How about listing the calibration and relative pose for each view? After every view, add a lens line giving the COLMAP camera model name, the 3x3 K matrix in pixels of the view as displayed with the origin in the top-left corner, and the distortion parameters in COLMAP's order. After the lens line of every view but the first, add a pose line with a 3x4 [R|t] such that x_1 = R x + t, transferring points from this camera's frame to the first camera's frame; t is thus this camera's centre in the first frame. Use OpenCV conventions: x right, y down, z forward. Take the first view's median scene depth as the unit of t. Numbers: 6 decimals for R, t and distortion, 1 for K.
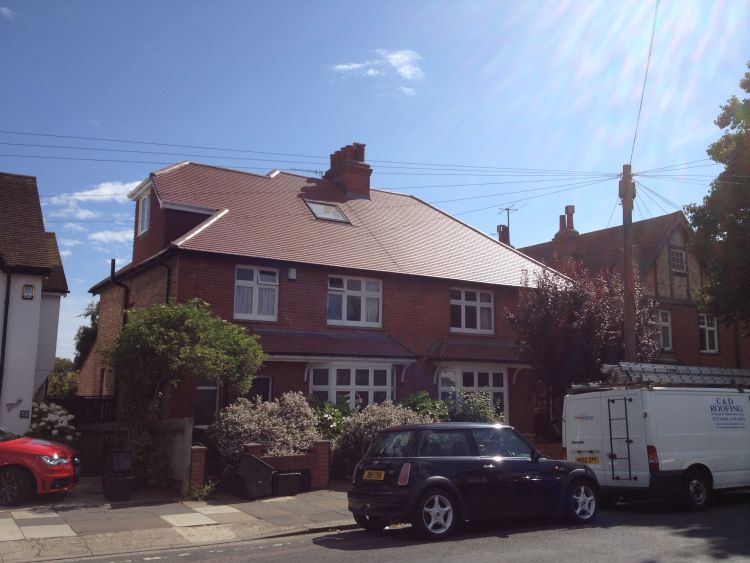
lens RADIAL K [[755.7, 0, 401.5], [0, 755.7, 283.6], [0, 0, 1]] dist [0.106444, -0.002318]
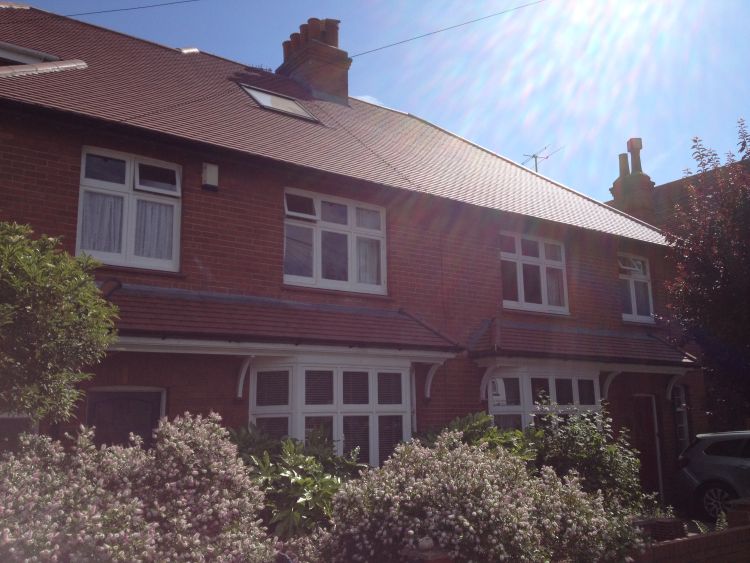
lens RADIAL K [[682.6, 0, 375.0], [0, 682.6, 281.5], [0, 0, 1]] dist [0.087653, -0.152490]
pose [[0.998878, -0.020744, 0.042568, -0.057004], [0.023592, 0.997438, -0.067533, 0.084473], [-0.041058, 0.068462, 0.996809, 0.543565]]
